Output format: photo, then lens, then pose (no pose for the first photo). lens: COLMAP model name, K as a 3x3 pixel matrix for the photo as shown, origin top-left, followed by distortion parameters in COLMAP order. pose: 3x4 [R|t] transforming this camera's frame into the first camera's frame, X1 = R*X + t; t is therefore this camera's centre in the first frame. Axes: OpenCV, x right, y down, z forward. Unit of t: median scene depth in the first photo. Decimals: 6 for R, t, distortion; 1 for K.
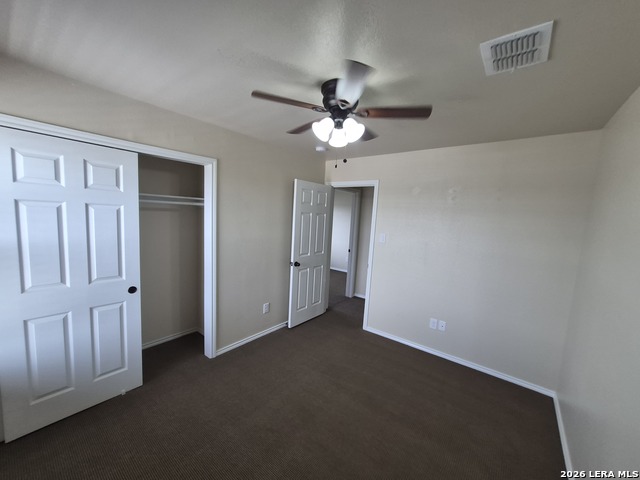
lens RADIAL K [[251.6, 0, 319.8], [0, 251.6, 242.7], [0, 0, 1]] dist [-0.001848, -0.000296]
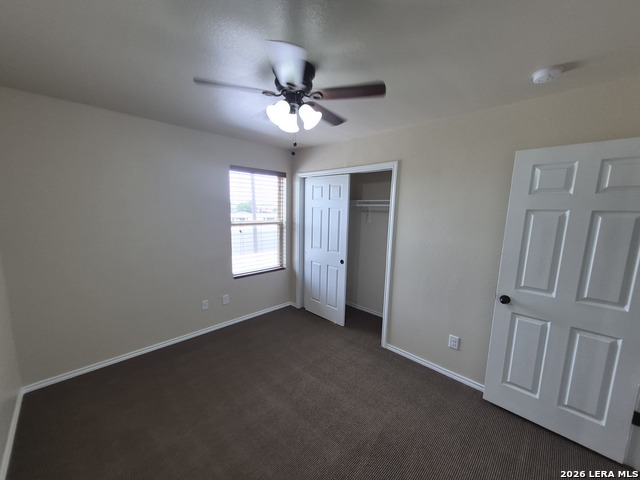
lens RADIAL K [[251.6, 0, 319.8], [0, 251.6, 242.7], [0, 0, 1]] dist [-0.001848, -0.000296]
pose [[-0.104628, 0.080974, -0.991210, 0.718548], [-0.143359, 0.985042, 0.095602, -0.053180], [0.984125, 0.152101, -0.091454, 0.863470]]
